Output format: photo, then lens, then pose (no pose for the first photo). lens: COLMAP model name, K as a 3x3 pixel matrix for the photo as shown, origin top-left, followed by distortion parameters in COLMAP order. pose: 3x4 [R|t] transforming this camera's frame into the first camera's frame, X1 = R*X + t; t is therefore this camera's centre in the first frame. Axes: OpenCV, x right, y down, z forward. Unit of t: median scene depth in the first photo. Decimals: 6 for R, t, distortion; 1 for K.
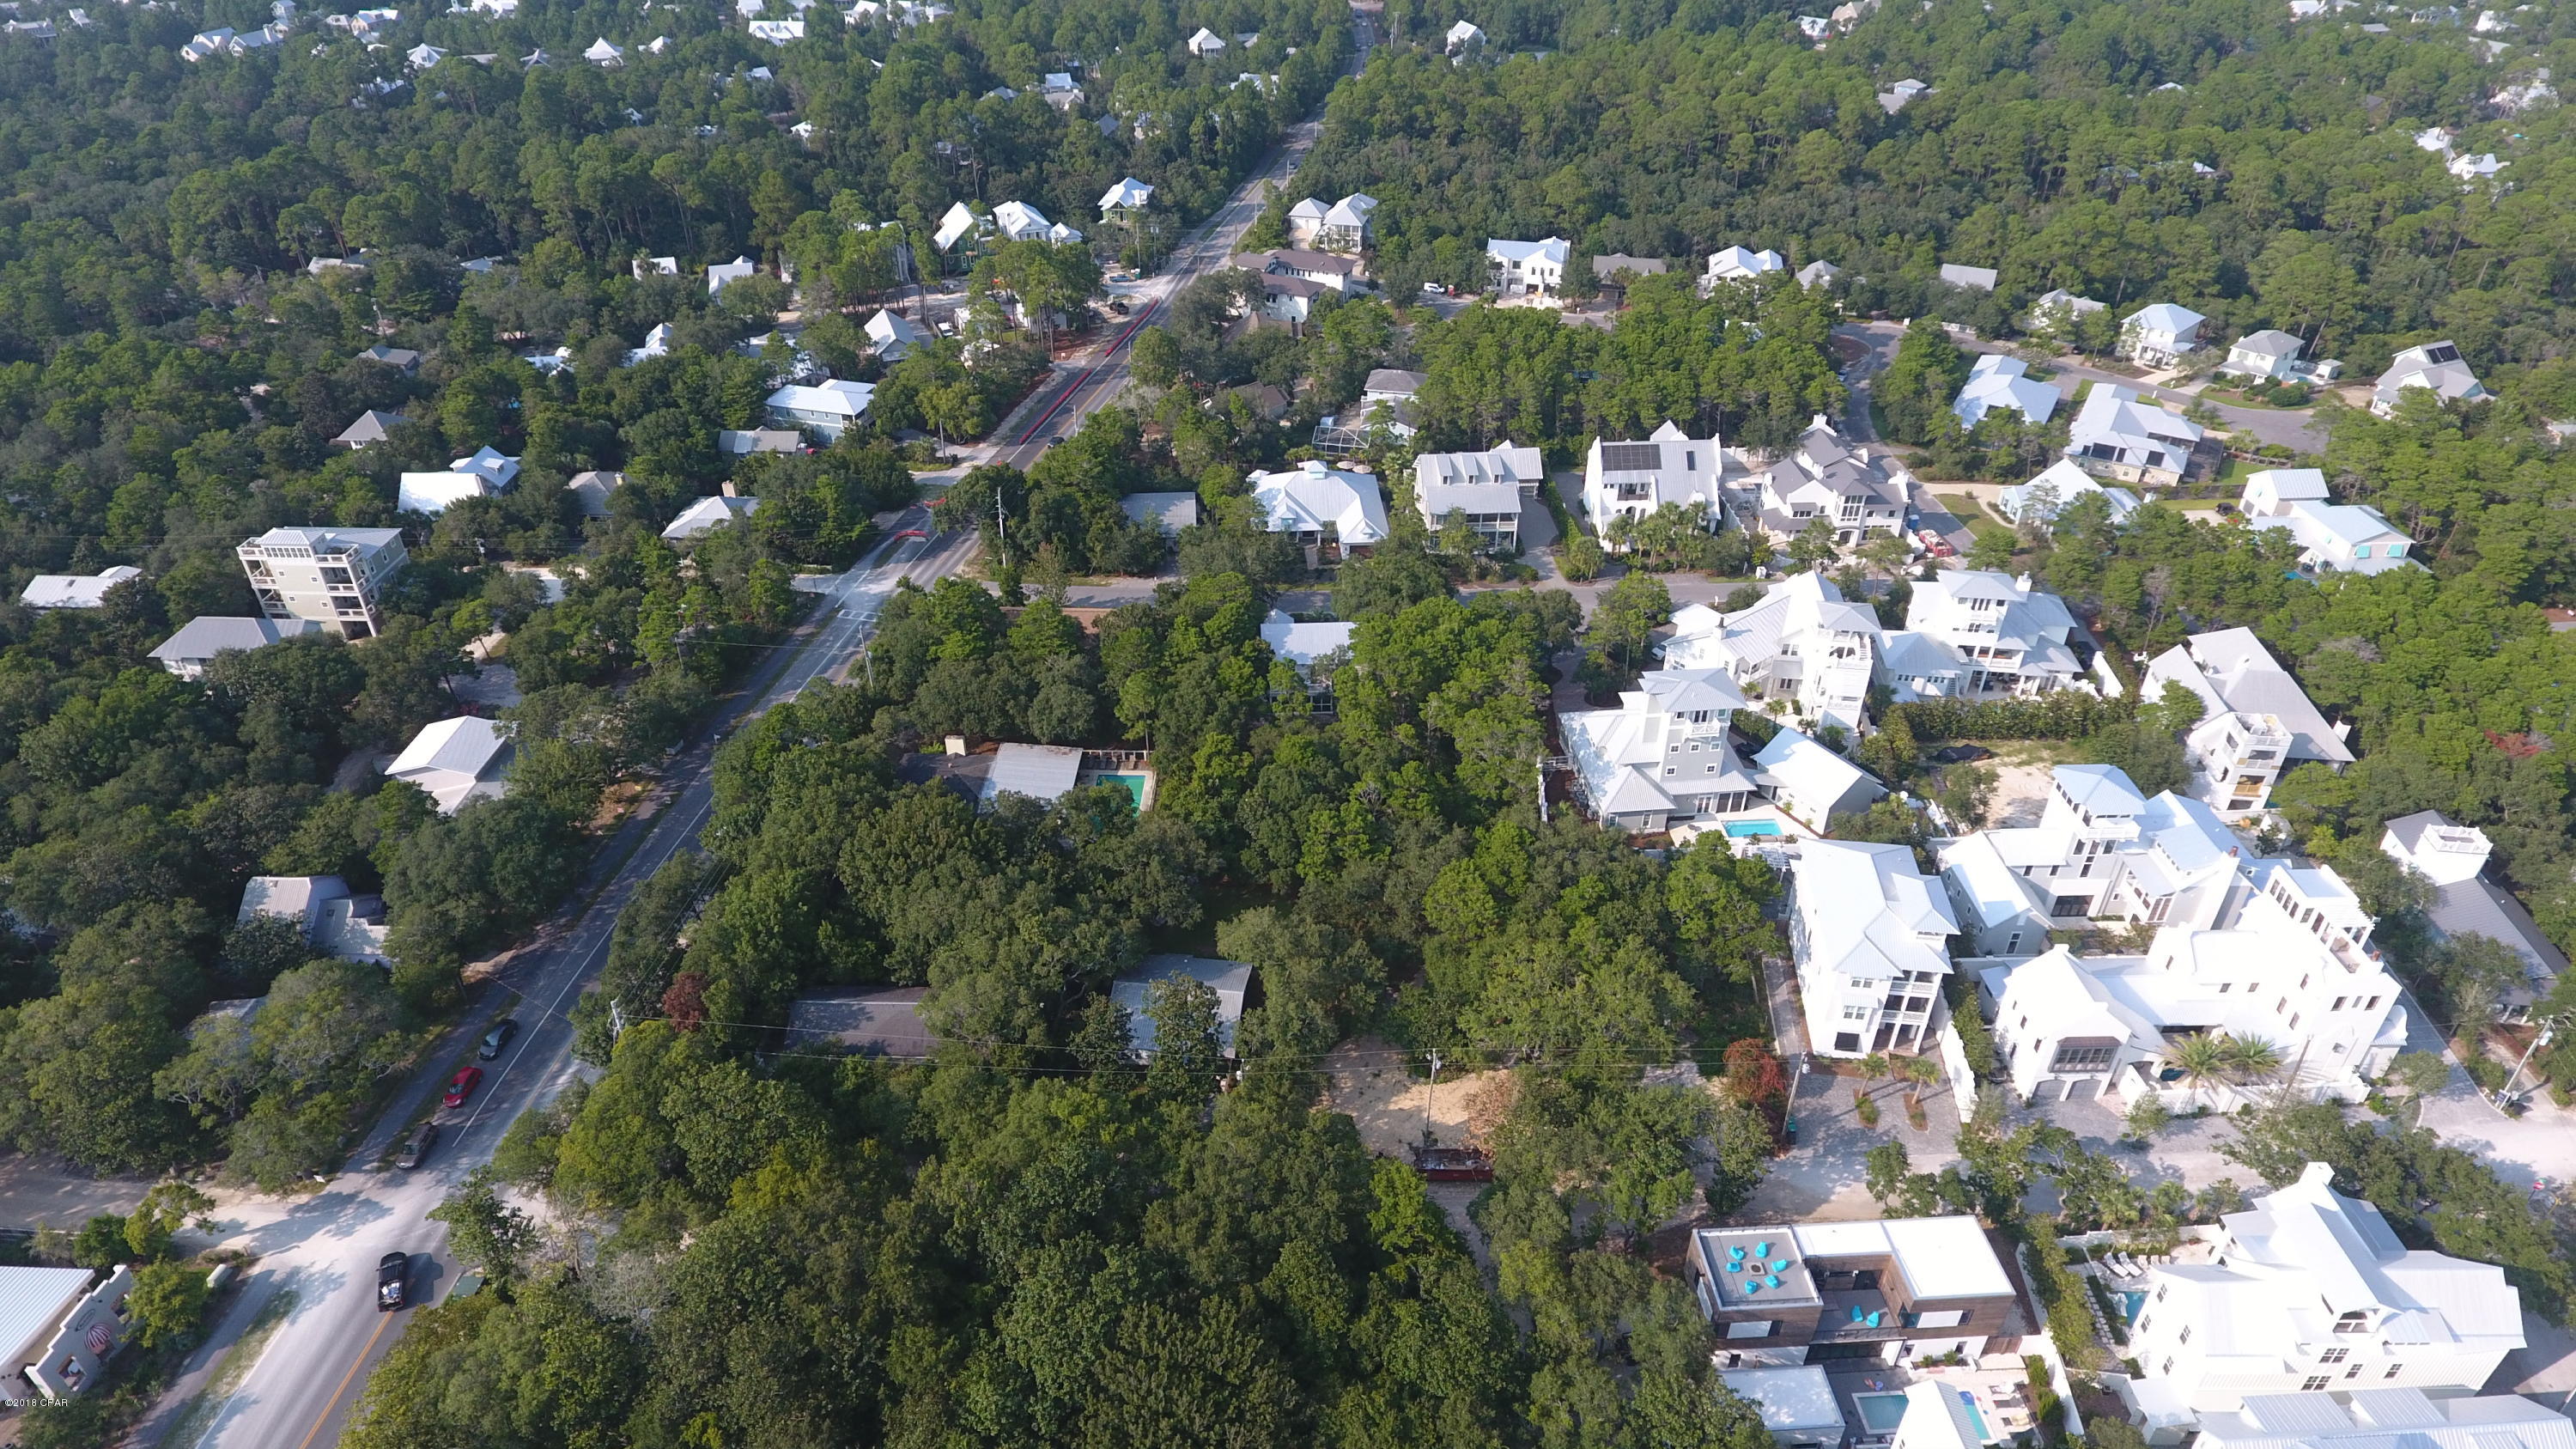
lens RADIAL K [[1502.7, 0, 1288.0], [0, 1502.7, 724.5], [0, 0, 1]] dist [-0.010931, 0.001368]
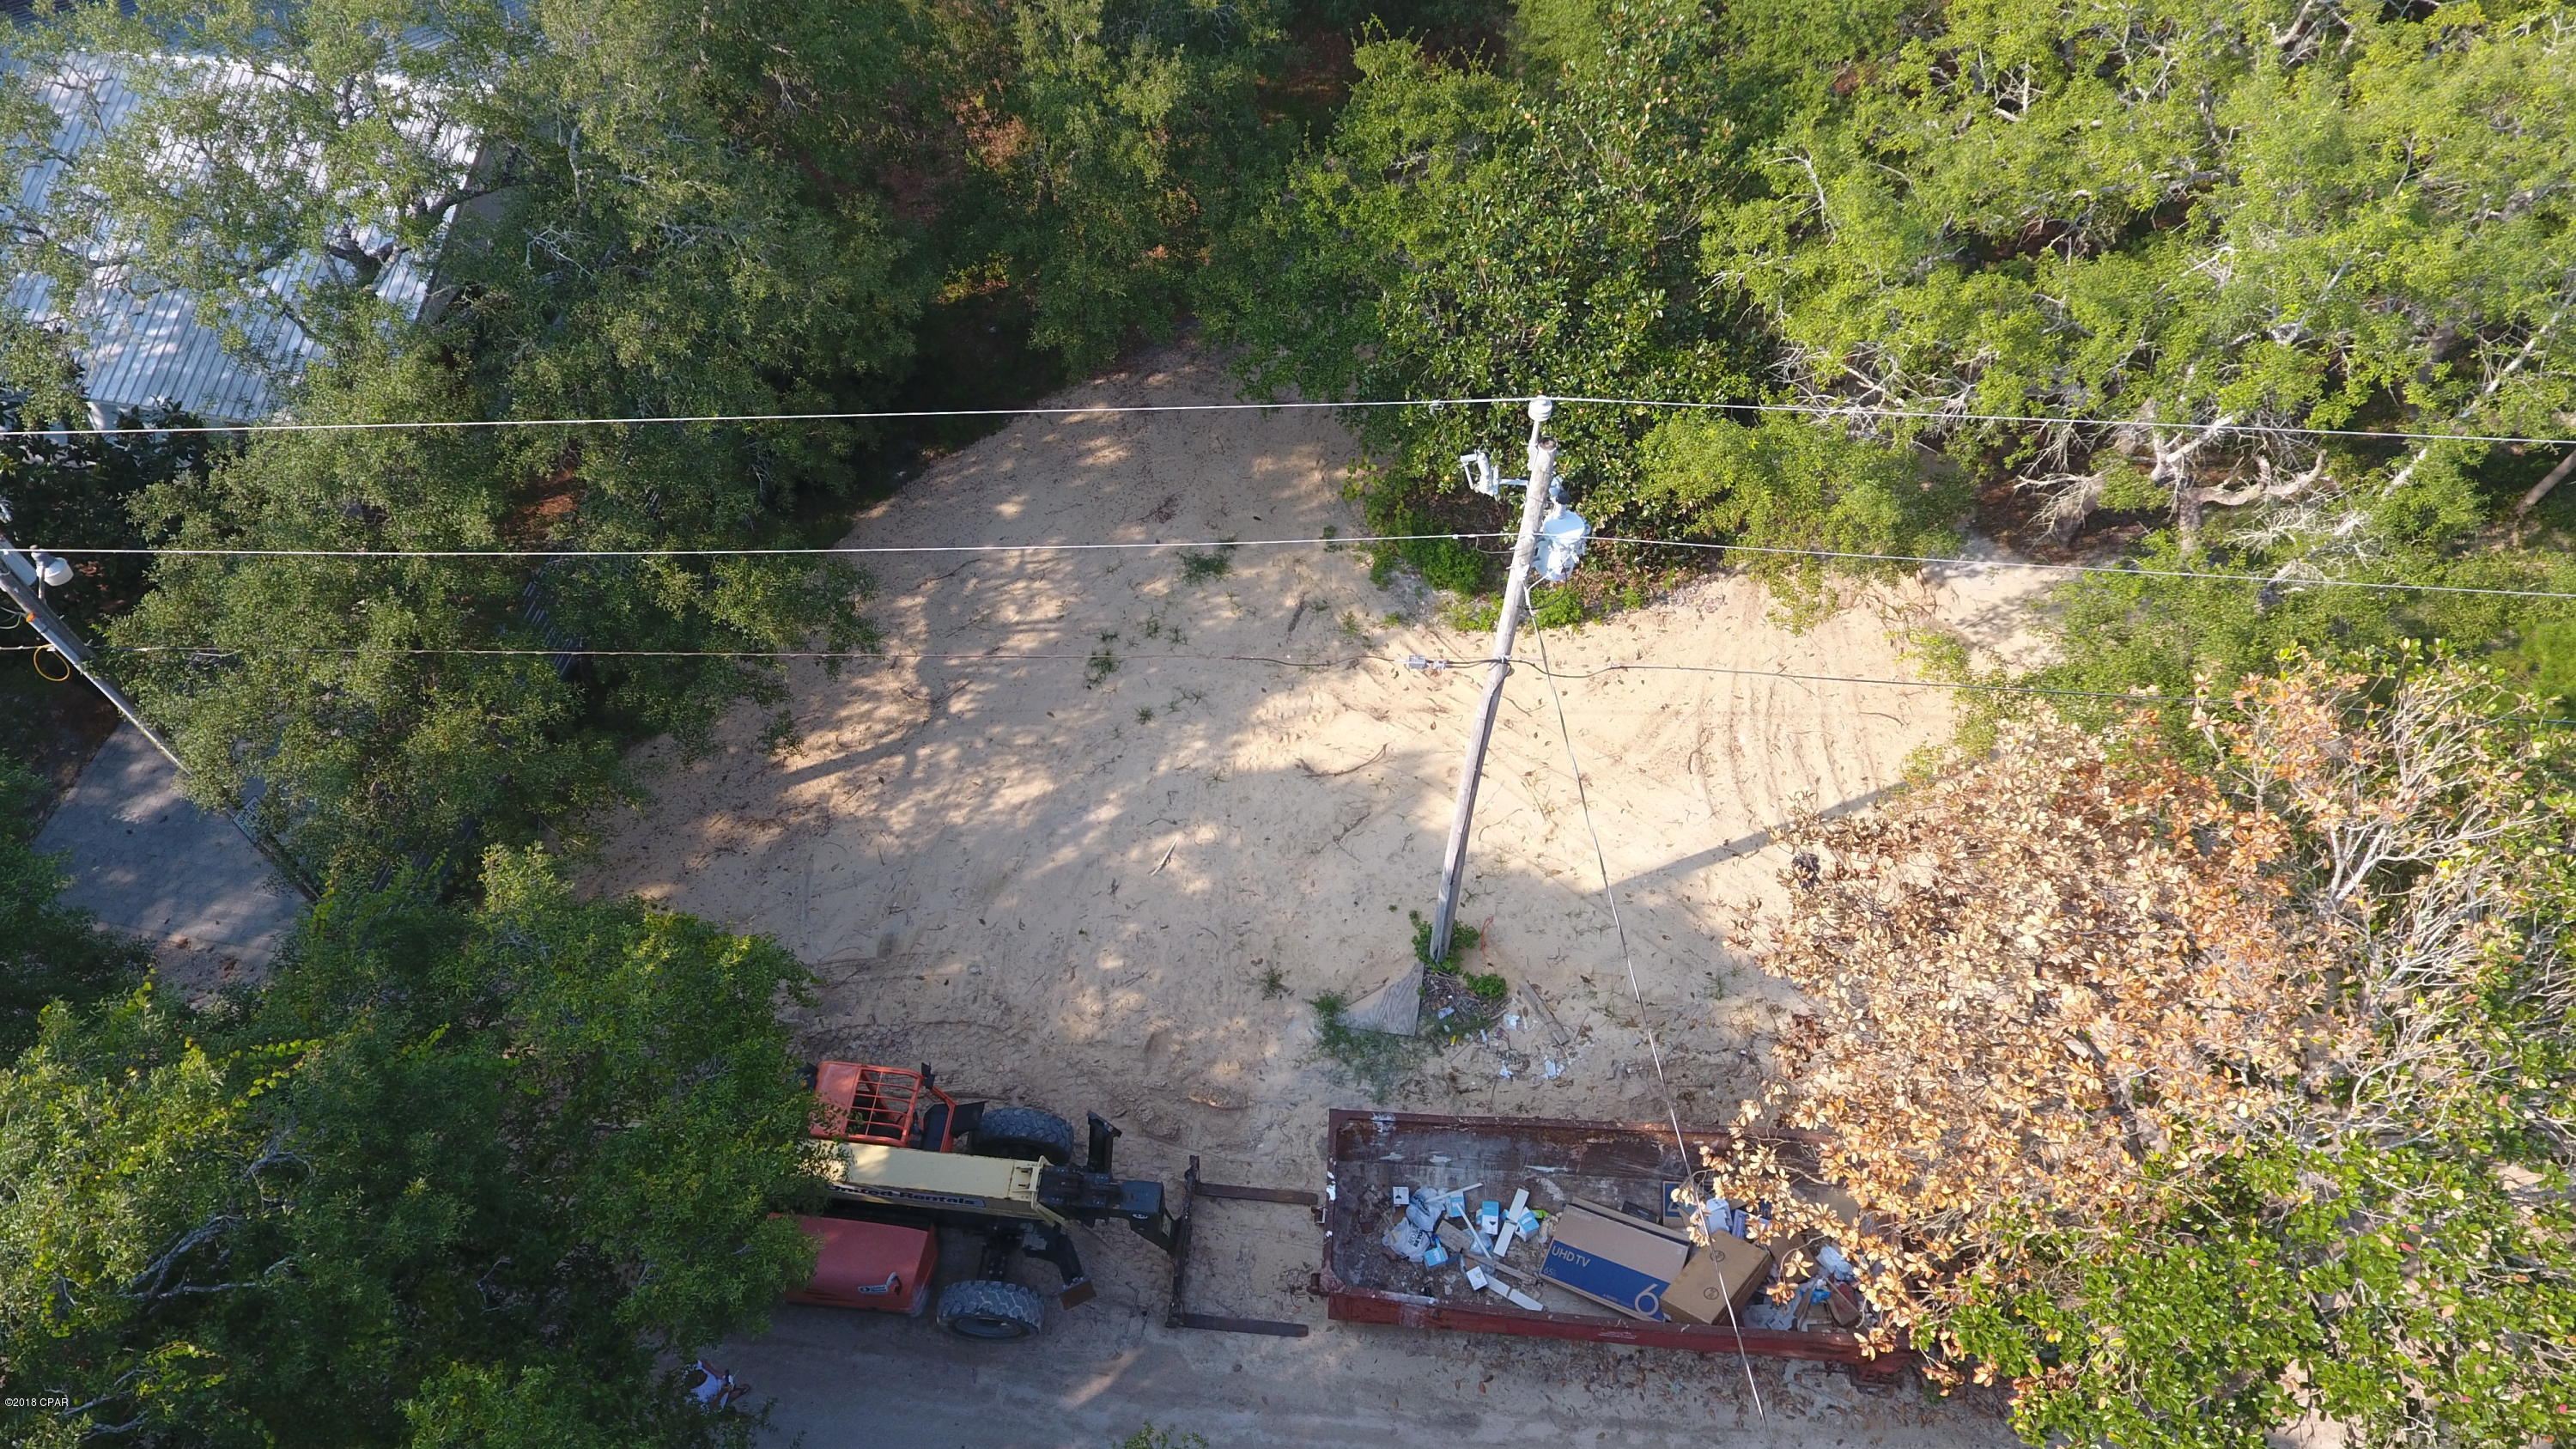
lens RADIAL K [[1502.7, 0, 1288.0], [0, 1502.7, 724.5], [0, 0, 1]] dist [-0.010931, 0.001368]
pose [[0.996330, 0.047381, -0.071287, 0.085122], [-0.019857, 0.938043, 0.345948, 0.191203], [0.083262, -0.343263, 0.935541, 0.837459]]
